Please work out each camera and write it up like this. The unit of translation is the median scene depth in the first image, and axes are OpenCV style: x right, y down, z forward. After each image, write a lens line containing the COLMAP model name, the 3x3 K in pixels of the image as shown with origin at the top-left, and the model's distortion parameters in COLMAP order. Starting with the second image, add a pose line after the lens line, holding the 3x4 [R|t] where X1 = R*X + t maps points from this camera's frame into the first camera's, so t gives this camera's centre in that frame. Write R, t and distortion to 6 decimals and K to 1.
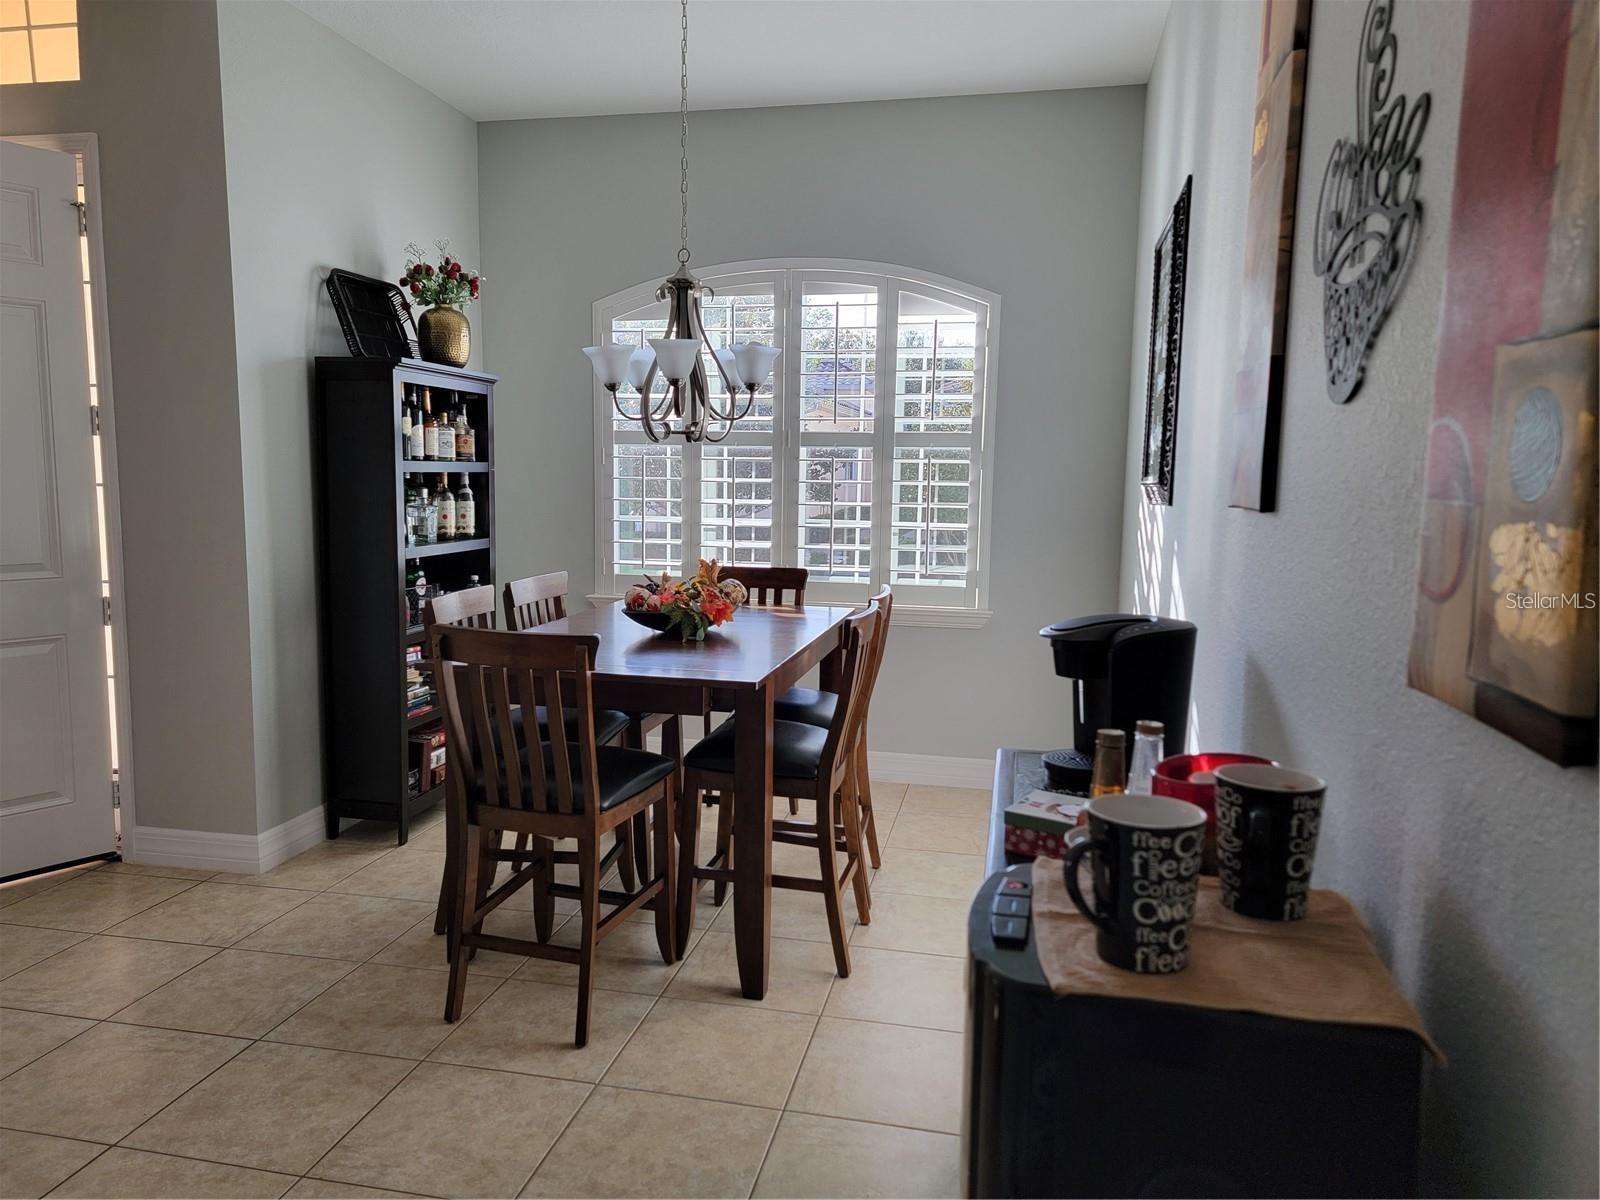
lens RADIAL K [[1118.2, 0, 793.9], [0, 1118.2, 605.7], [0, 0, 1]] dist [0.056140, -0.024597]
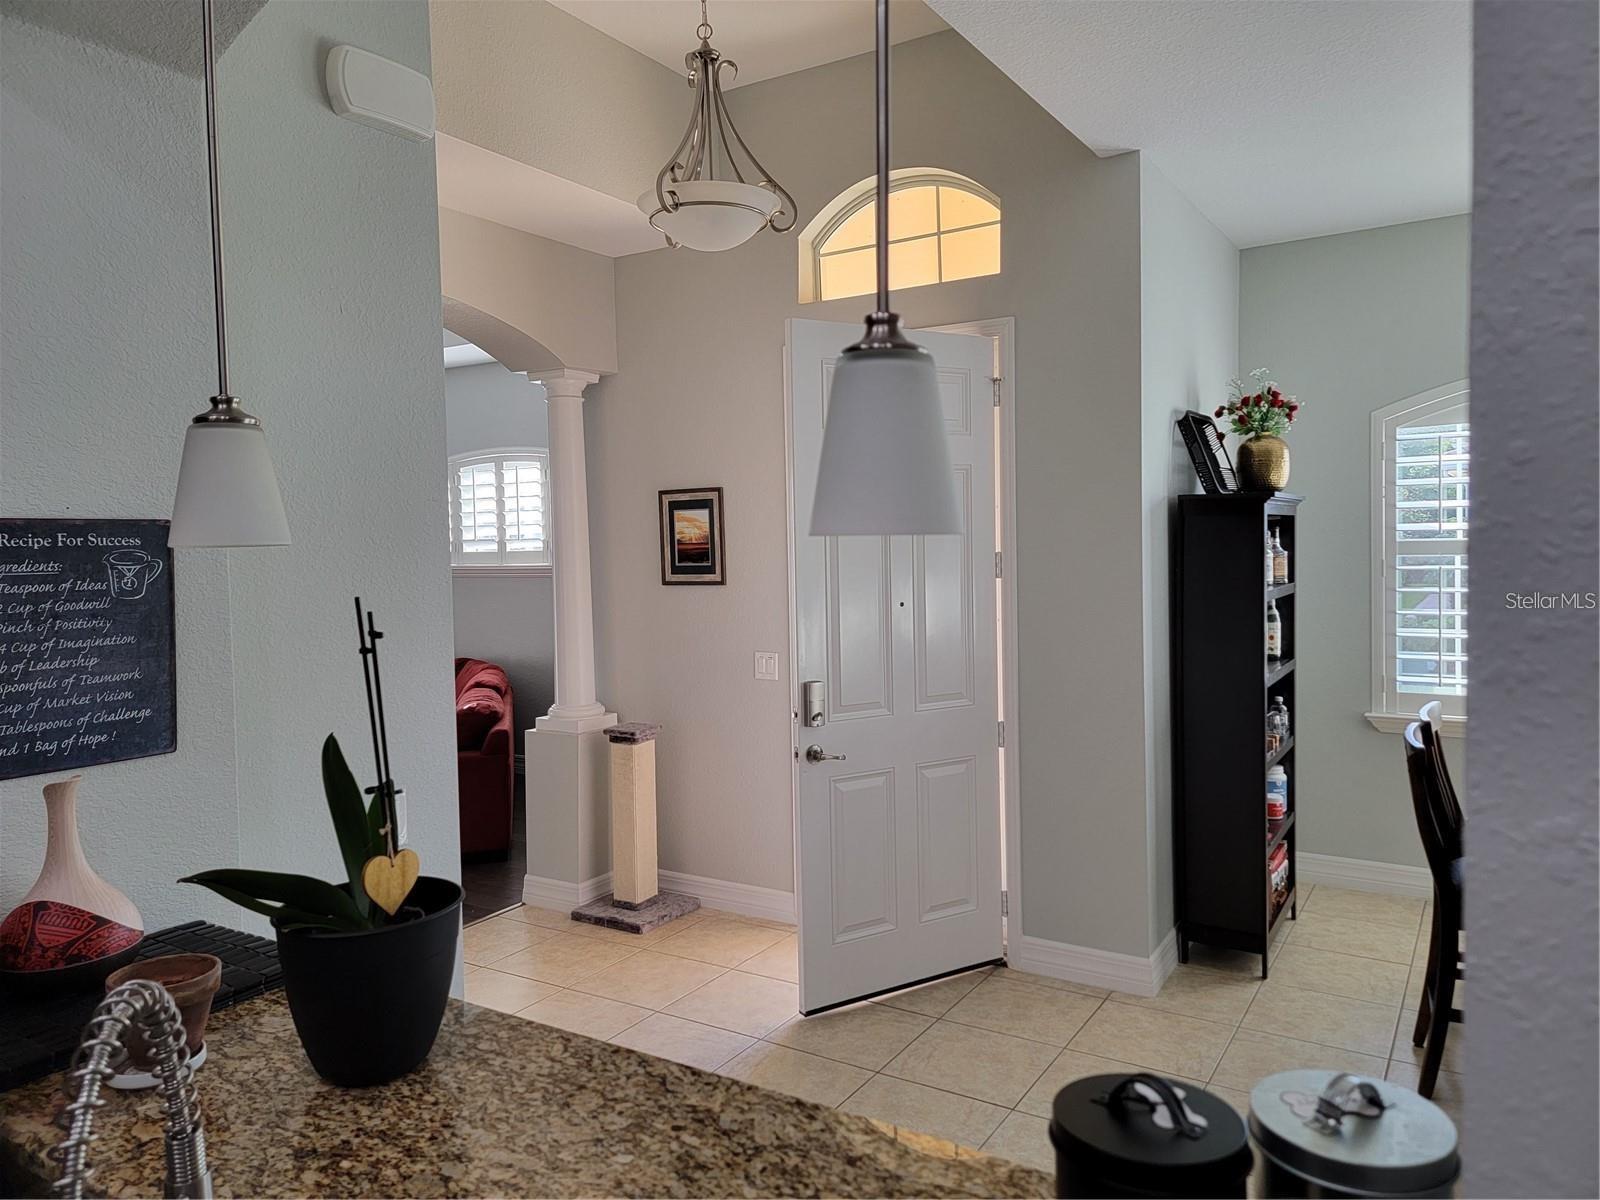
lens RADIAL K [[1118.2, 0, 799.2], [0, 1118.2, 589.1], [0, 0, 1]] dist [0.056140, -0.024597]
pose [[0.938471, -0.019743, -0.344793, -0.392654], [-0.007479, 0.996969, -0.077442, -0.048468], [0.345277, 0.075256, 0.935479, -0.094885]]
